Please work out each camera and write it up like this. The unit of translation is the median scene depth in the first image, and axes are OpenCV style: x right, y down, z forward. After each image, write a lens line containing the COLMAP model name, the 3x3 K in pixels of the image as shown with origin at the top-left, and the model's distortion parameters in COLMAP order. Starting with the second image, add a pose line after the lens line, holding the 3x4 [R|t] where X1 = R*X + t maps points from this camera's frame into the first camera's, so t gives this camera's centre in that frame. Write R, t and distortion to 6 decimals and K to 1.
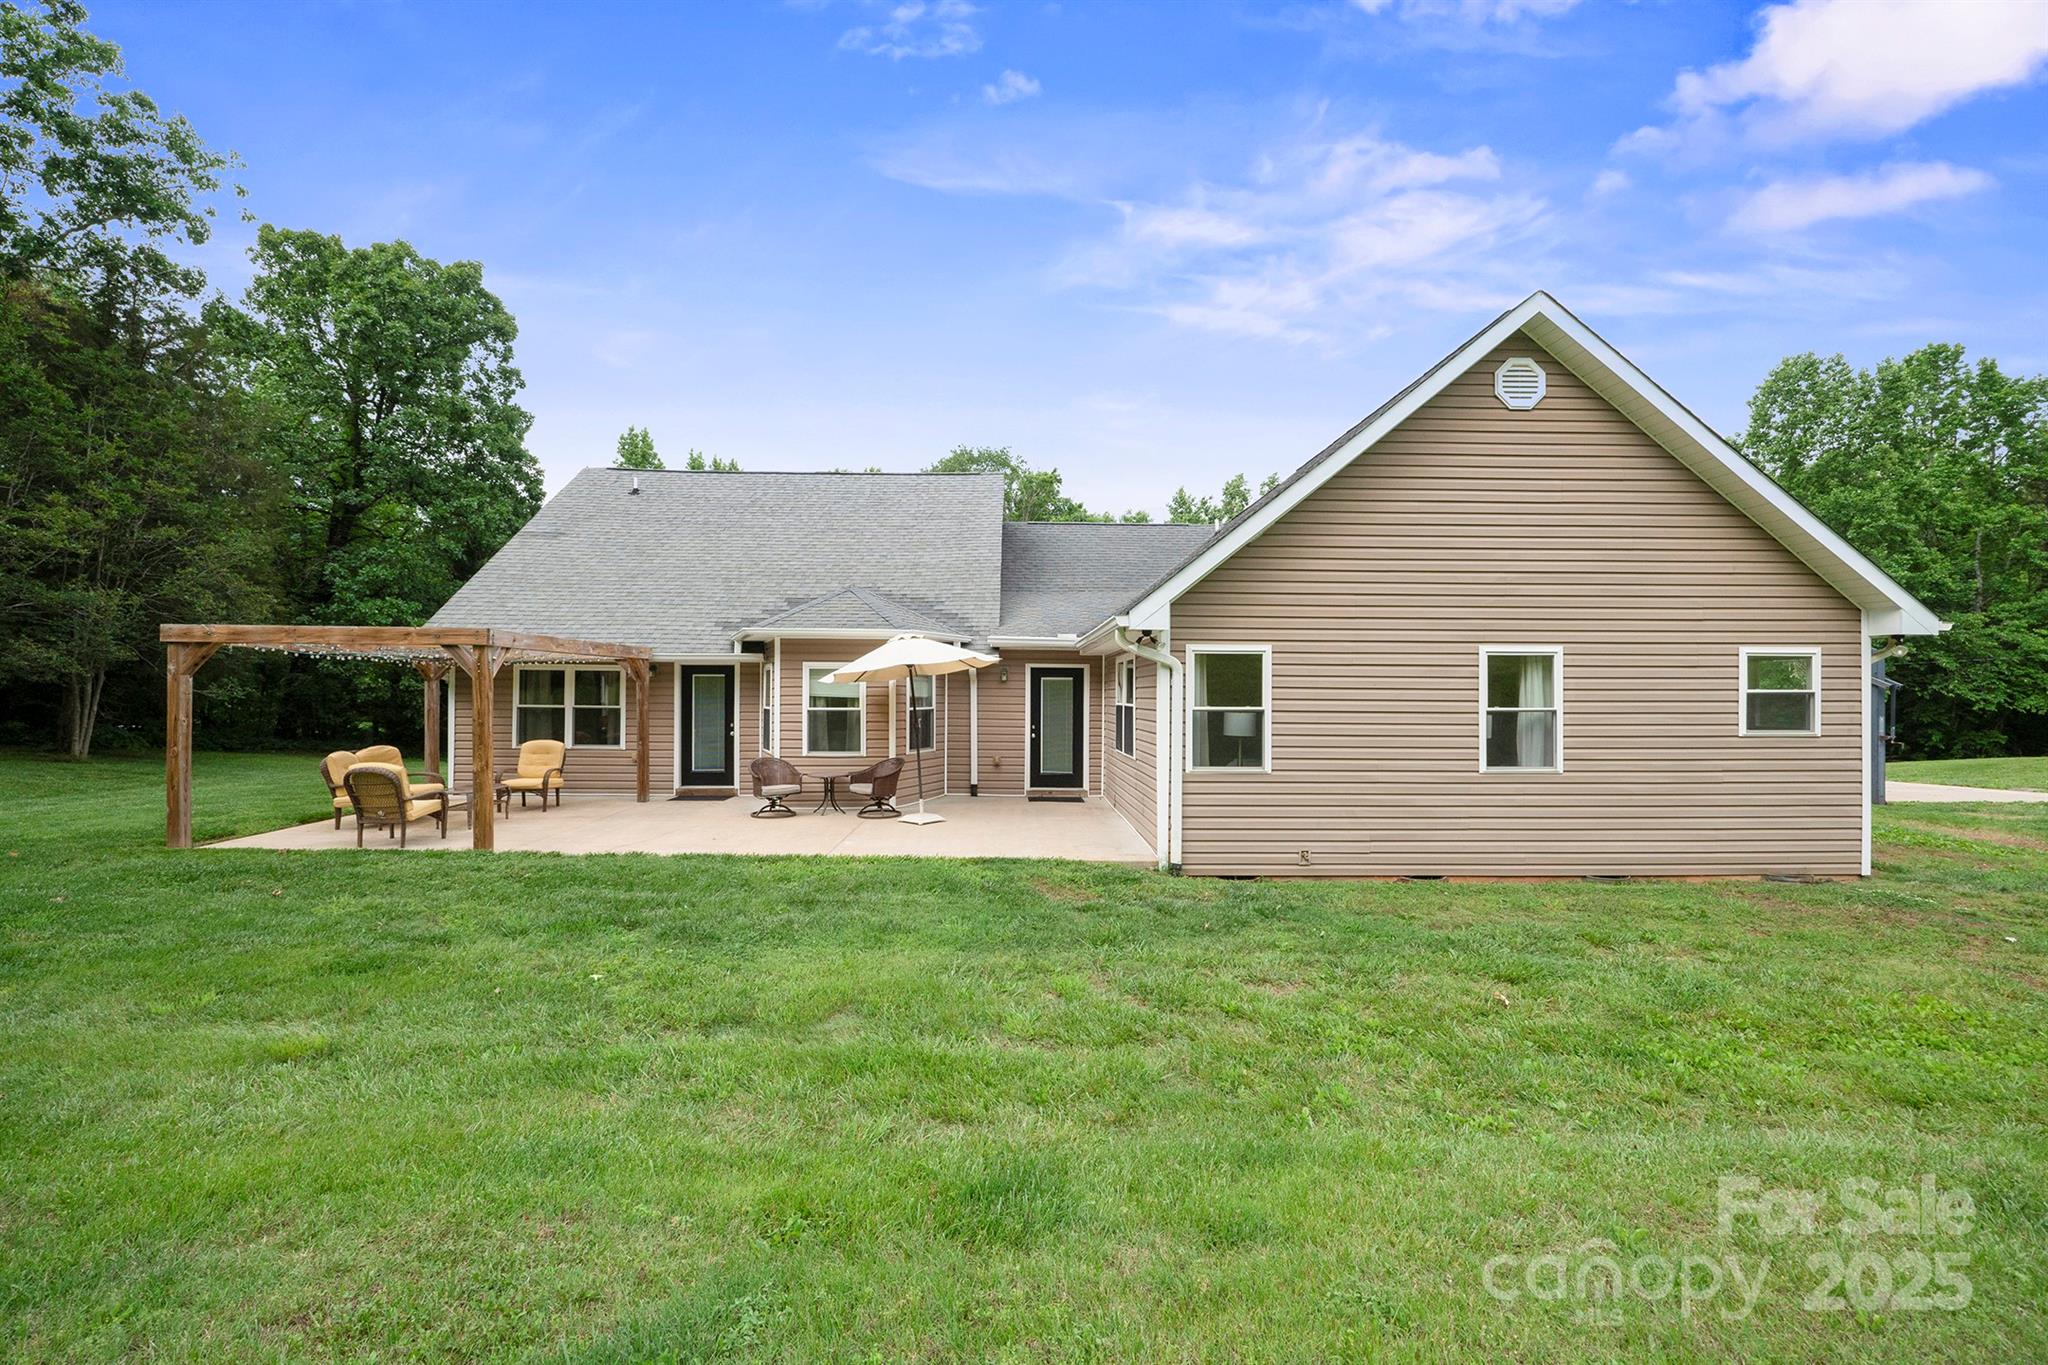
lens RADIAL K [[862.9, 0, 1031.8], [0, 862.9, 684.5], [0, 0, 1]] dist [-0.011543, 0.000266]
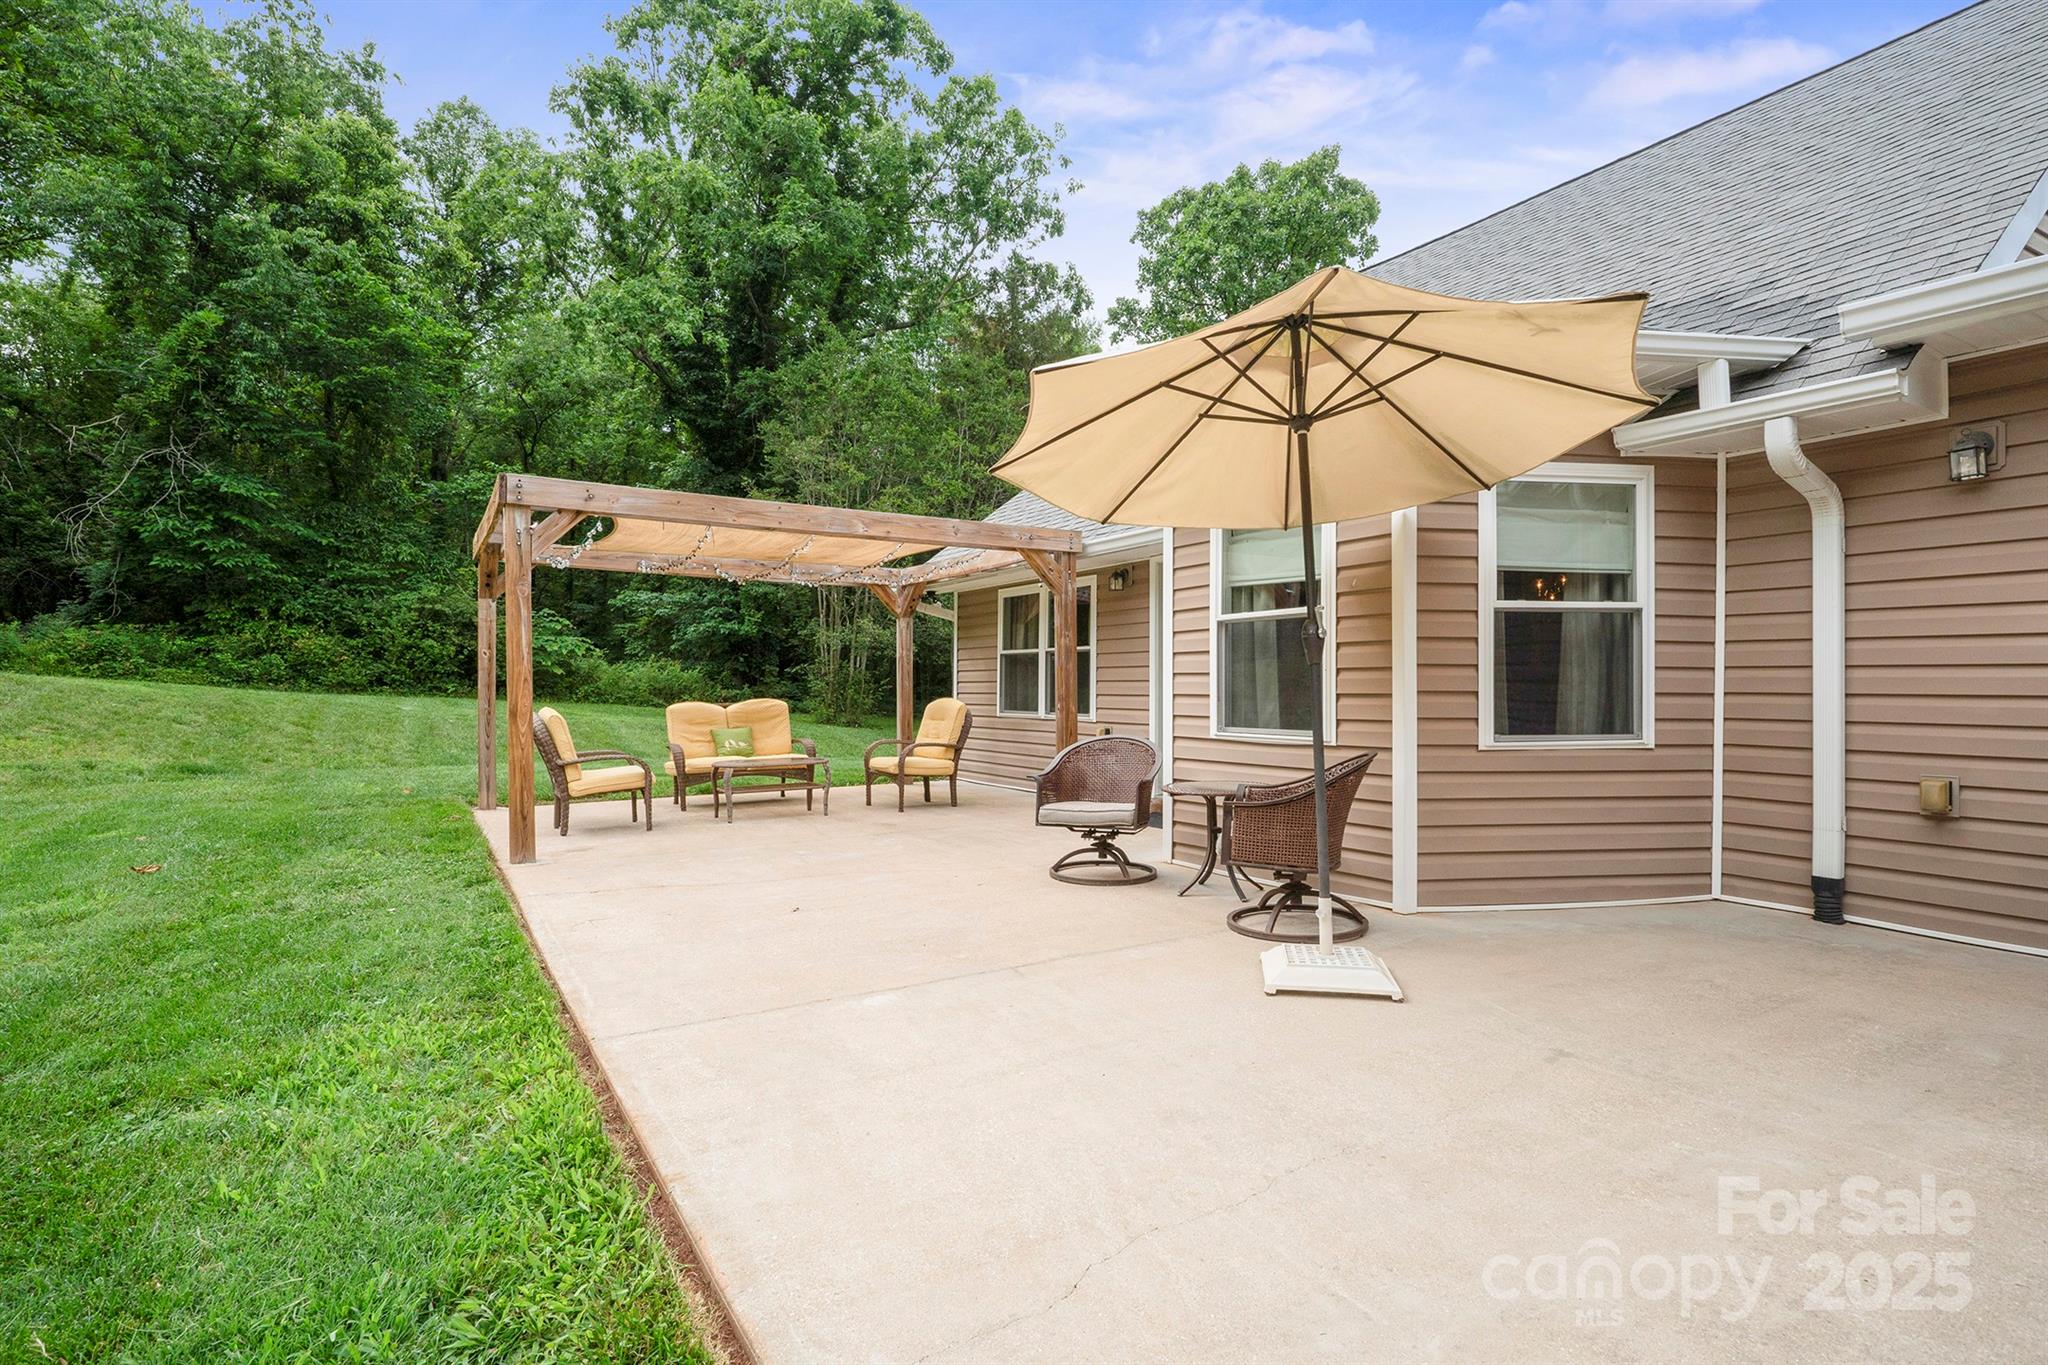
lens RADIAL K [[1010.1, 0, 1017.0], [0, 1010.1, 684.2], [0, 0, 1]] dist [-0.001001, 0.000112]
pose [[0.493475, -0.011631, -0.869682, 0.435693], [0.010631, 0.999917, -0.007340, 0.282078], [0.869695, -0.005623, 0.493558, 3.214872]]
